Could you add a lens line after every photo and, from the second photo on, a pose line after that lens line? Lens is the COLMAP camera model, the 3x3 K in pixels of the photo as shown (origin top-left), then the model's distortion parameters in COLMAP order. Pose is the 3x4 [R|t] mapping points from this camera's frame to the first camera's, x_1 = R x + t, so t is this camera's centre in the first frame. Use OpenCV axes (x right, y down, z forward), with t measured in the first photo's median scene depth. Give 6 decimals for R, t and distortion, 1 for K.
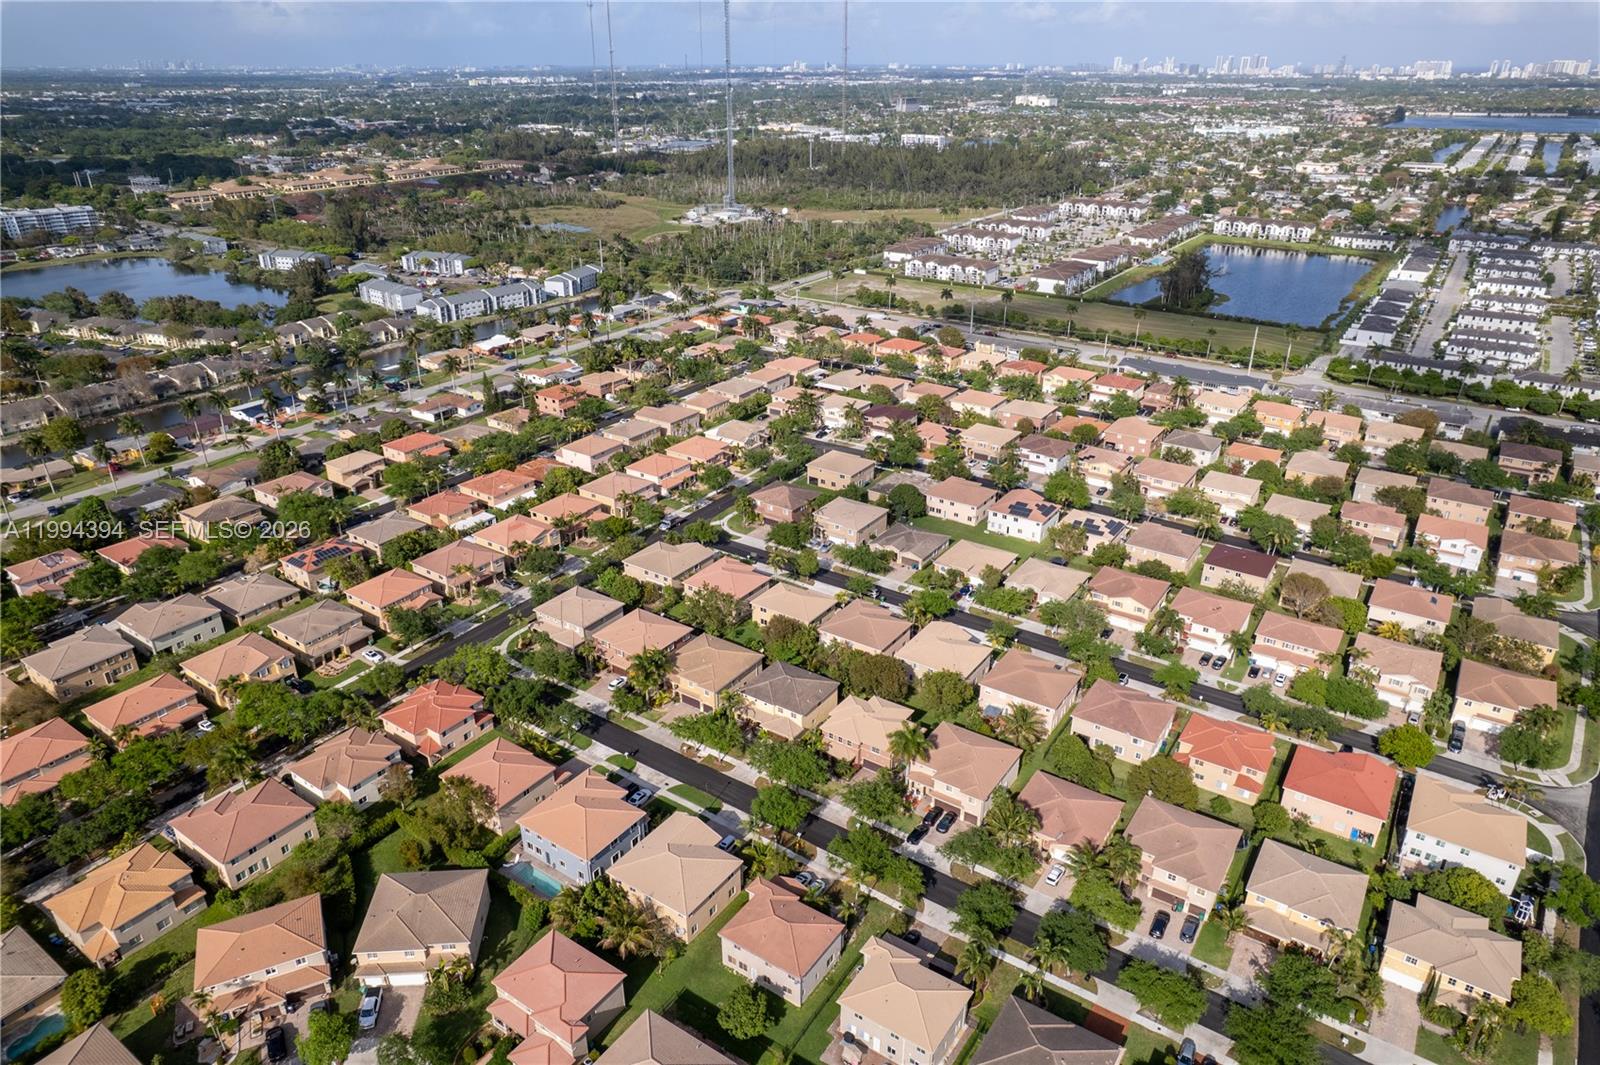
lens RADIAL K [[1033.3, 0, 800.0], [0, 1033.3, 532.5], [0, 0, 1]] dist [-0.050085, 0.000018]
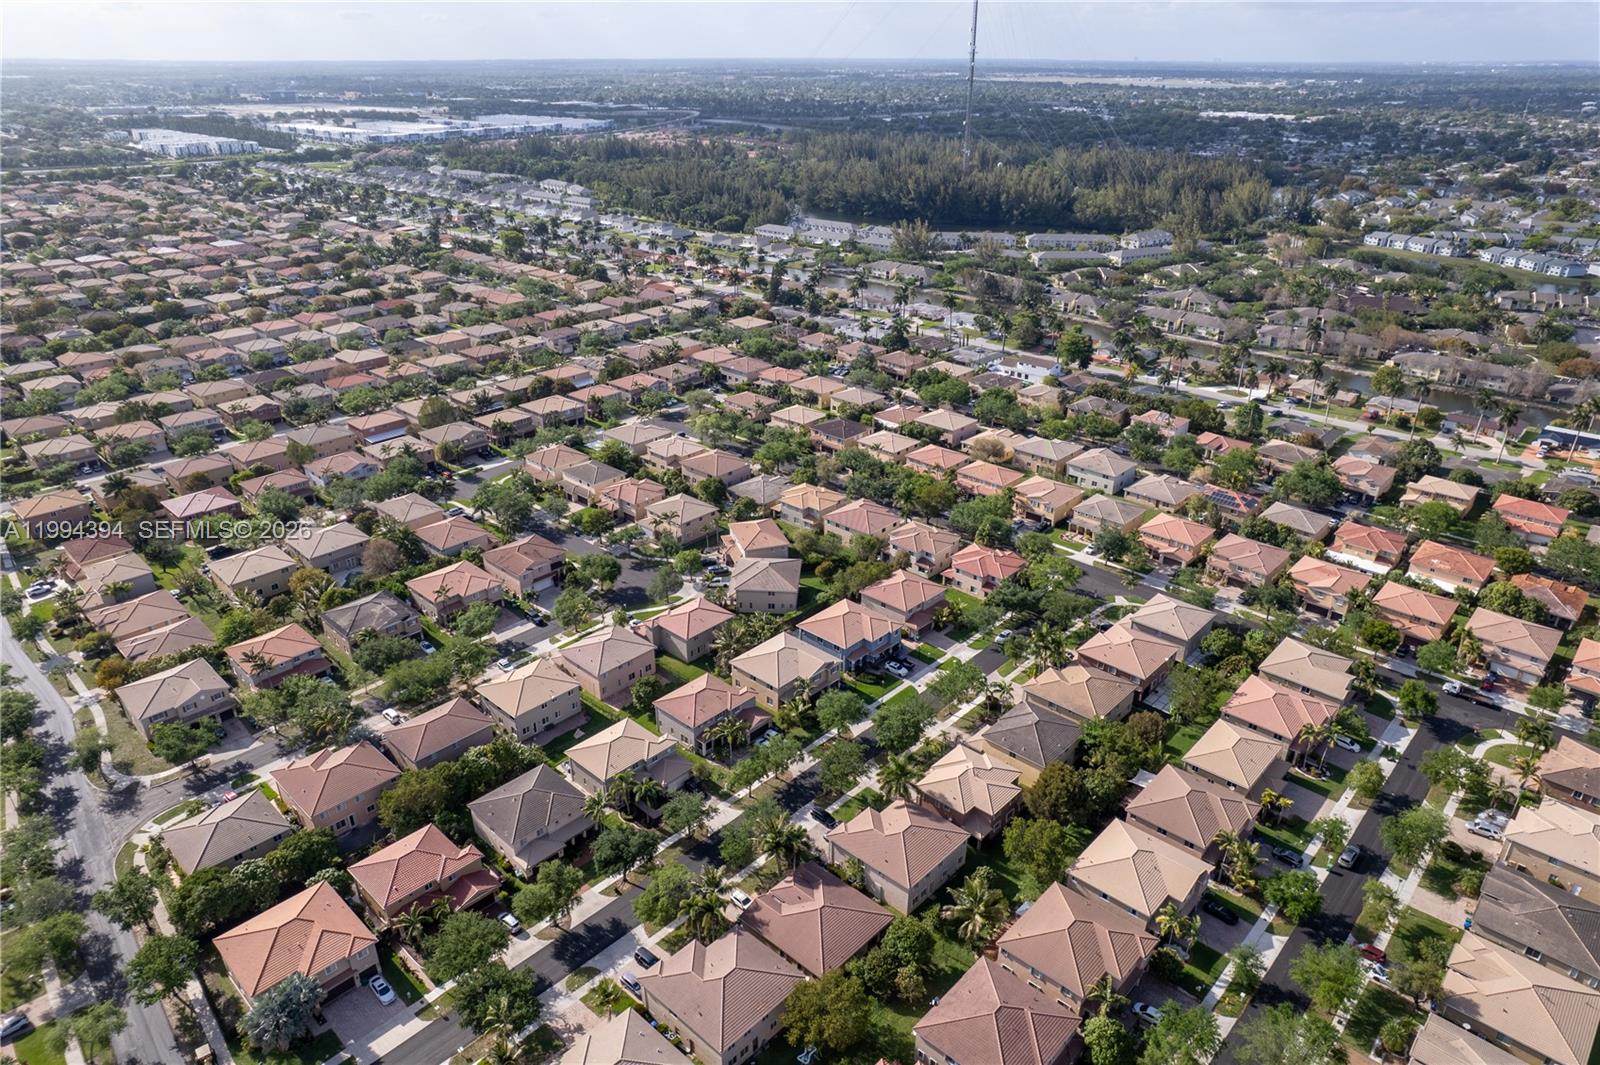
lens RADIAL K [[1013.9, 0, 800.0], [0, 1013.9, 532.5], [0, 0, 1]] dist [-0.024738, 0.000778]
pose [[-0.143360, 0.424402, -0.894053, 0.681620], [-0.421536, 0.791155, 0.443150, -0.274735], [0.895408, 0.440406, 0.065480, 0.601905]]
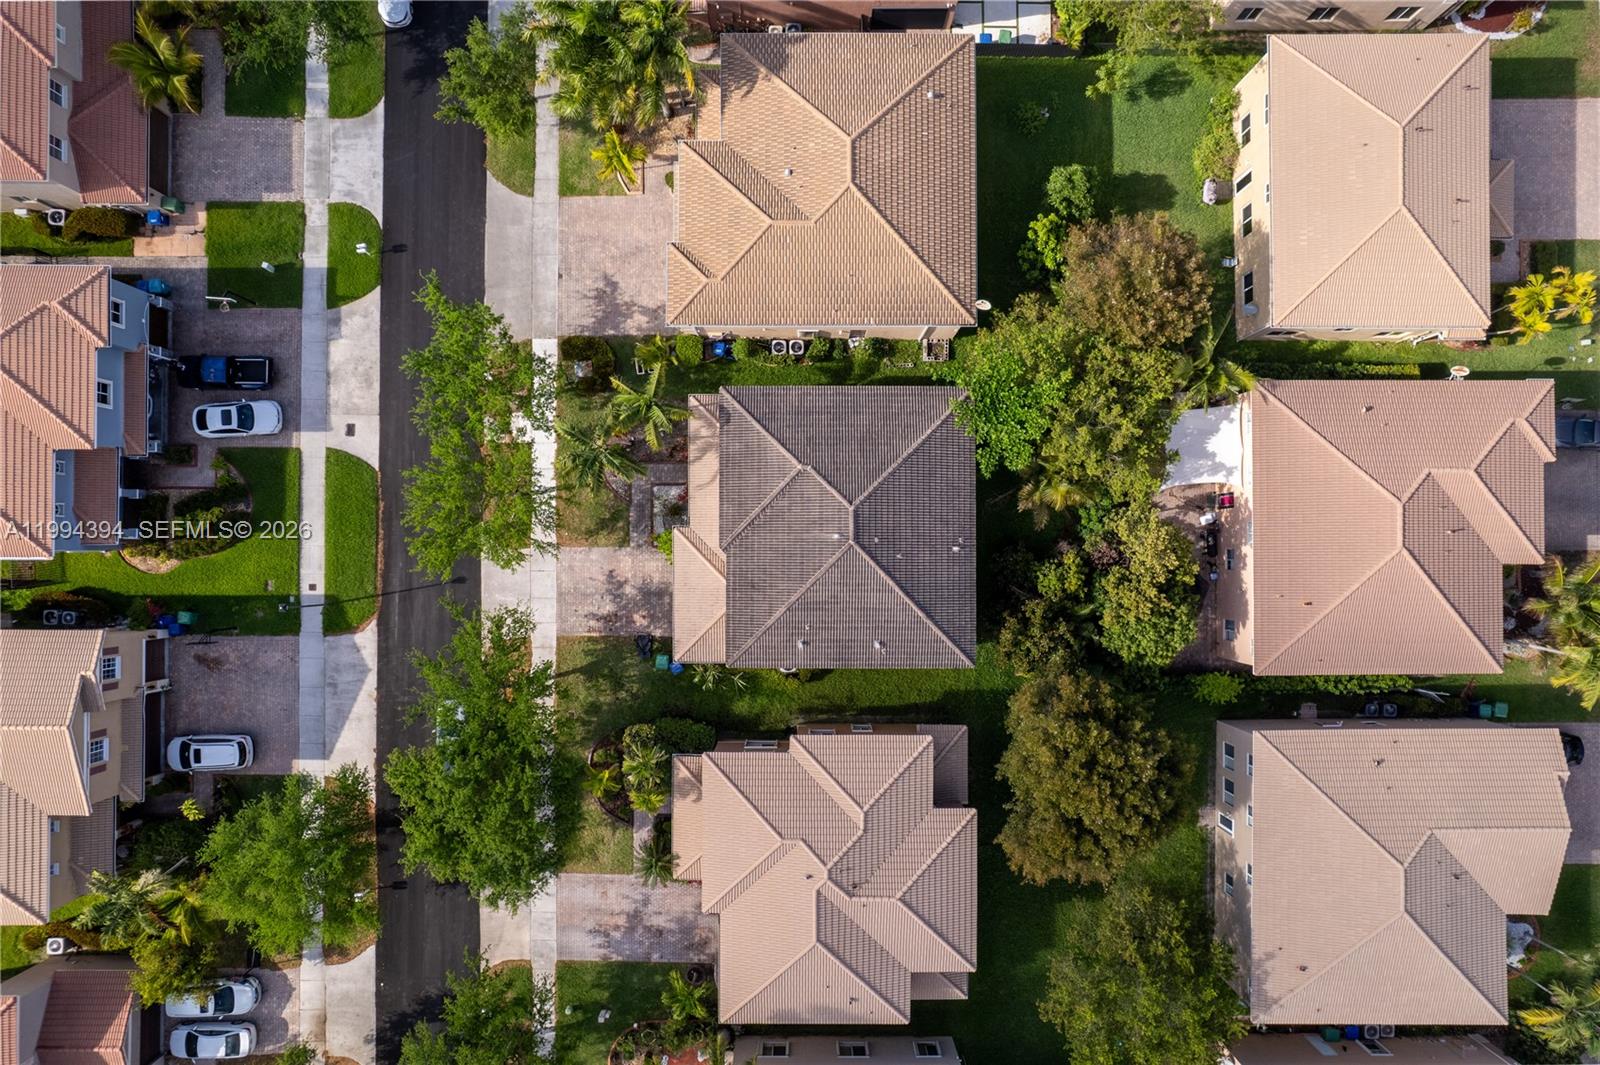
lens RADIAL K [[1033.3, 0, 800.0], [0, 1033.3, 532.5], [0, 0, 1]] dist [-0.050085, 0.000018]
pose [[0.563996, 0.824843, -0.039270, -0.004661], [-0.314593, 0.258589, 0.913325, -0.083528], [0.763505, -0.502758, 0.405333, 0.788126]]
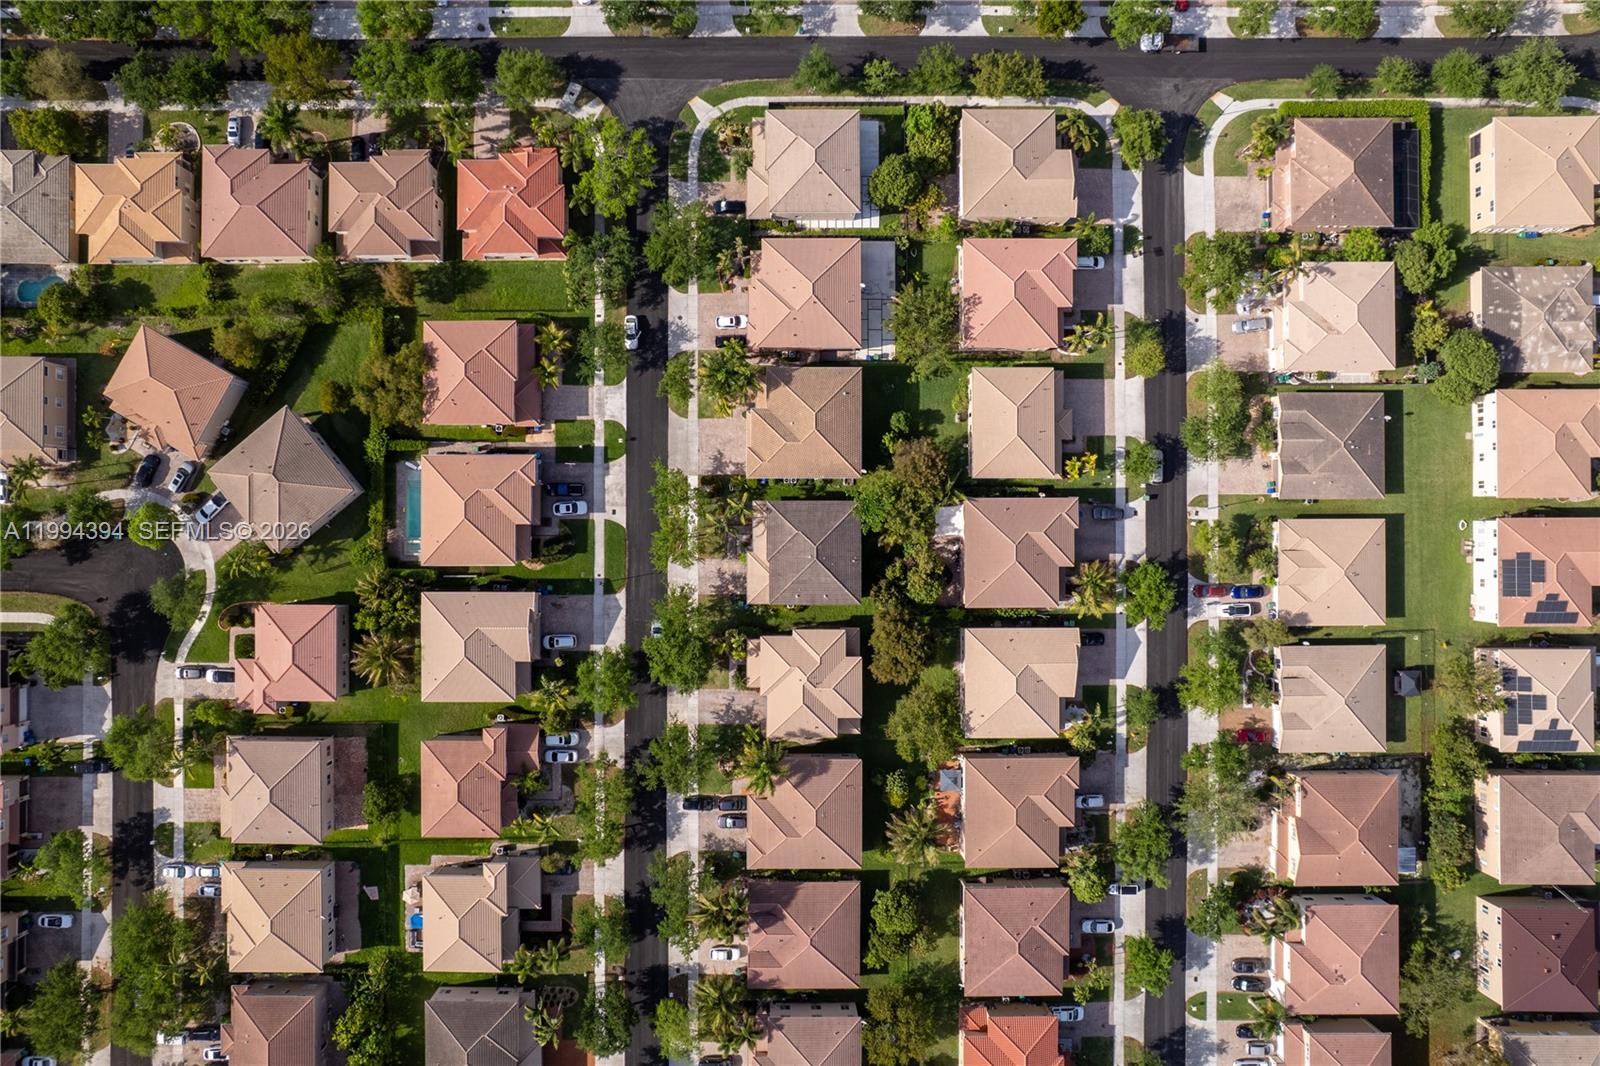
lens RADIAL K [[1013.9, 0, 800.0], [0, 1013.9, 533.0], [0, 0, 1]] dist [-0.024738, 0.000778]
pose [[0.564983, 0.825102, 0.001189, -0.025597], [-0.348969, 0.237648, 0.906501, -0.458783], [0.747673, -0.512573, 0.422202, 0.619528]]
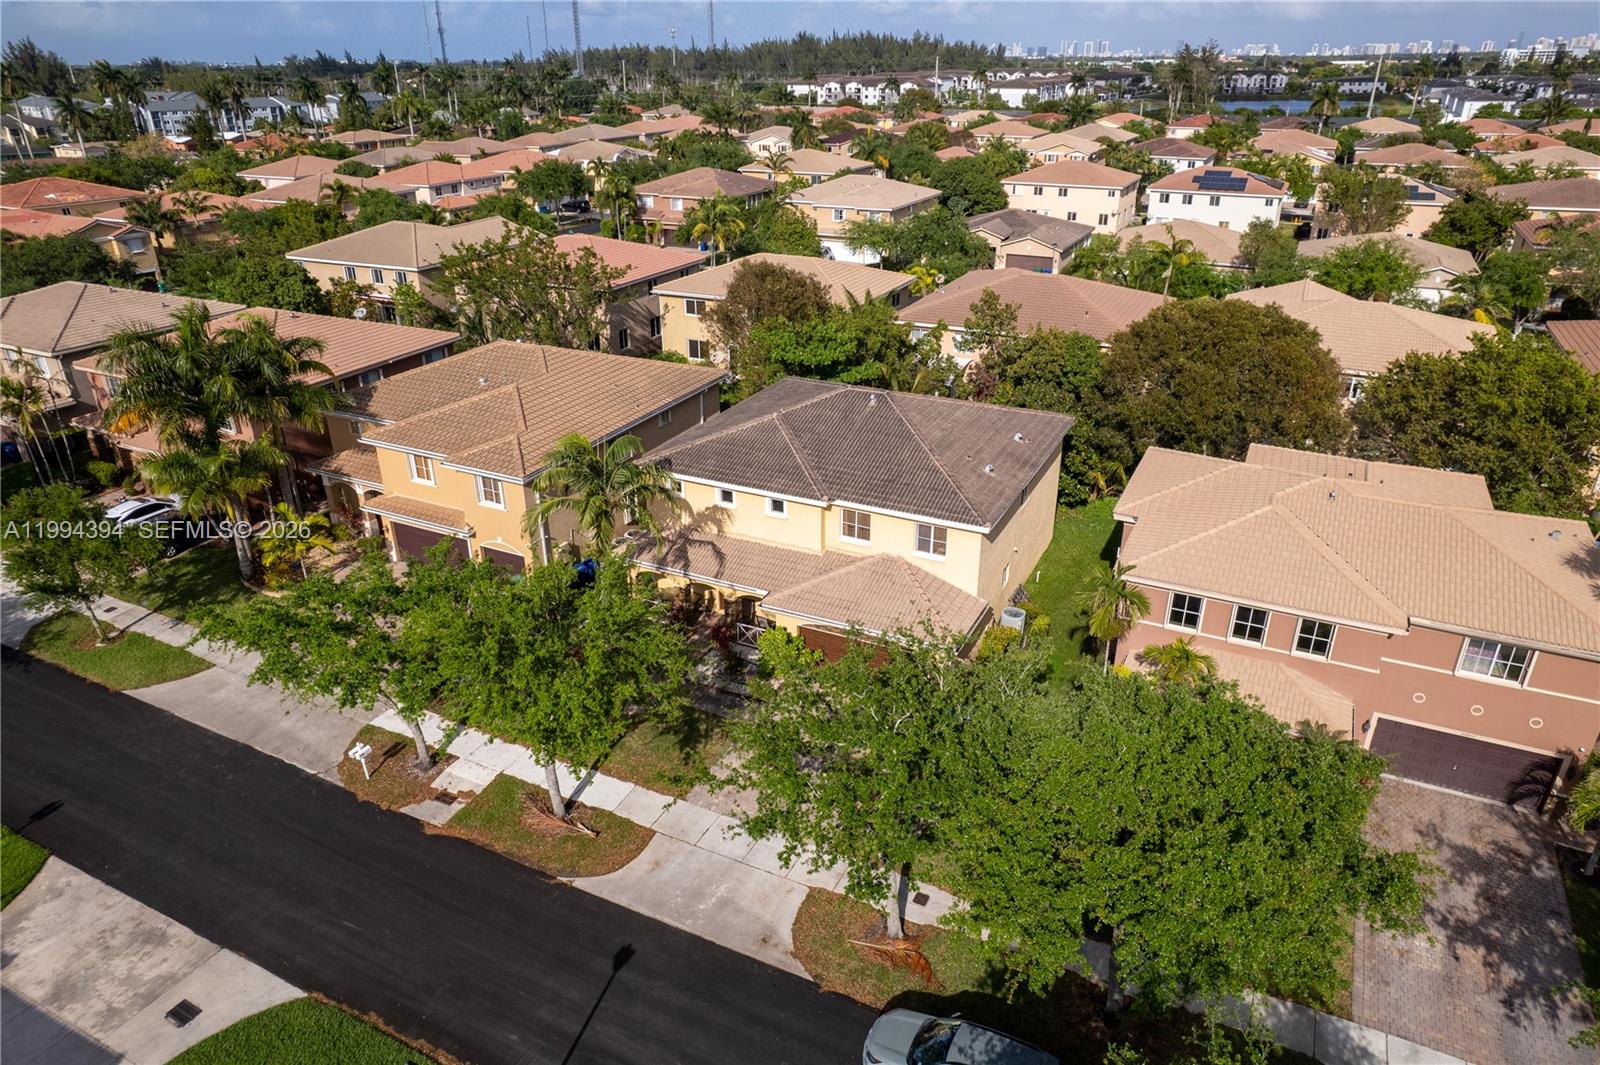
lens RADIAL K [[1013.9, 0, 800.0], [0, 1013.9, 532.5], [0, 0, 1]] dist [-0.024738, 0.000778]
pose [[0.990853, -0.062824, 0.119427, -0.047256], [0.063034, 0.998009, 0.002023, 0.151781], [-0.119316, 0.005524, 0.992841, 0.706925]]
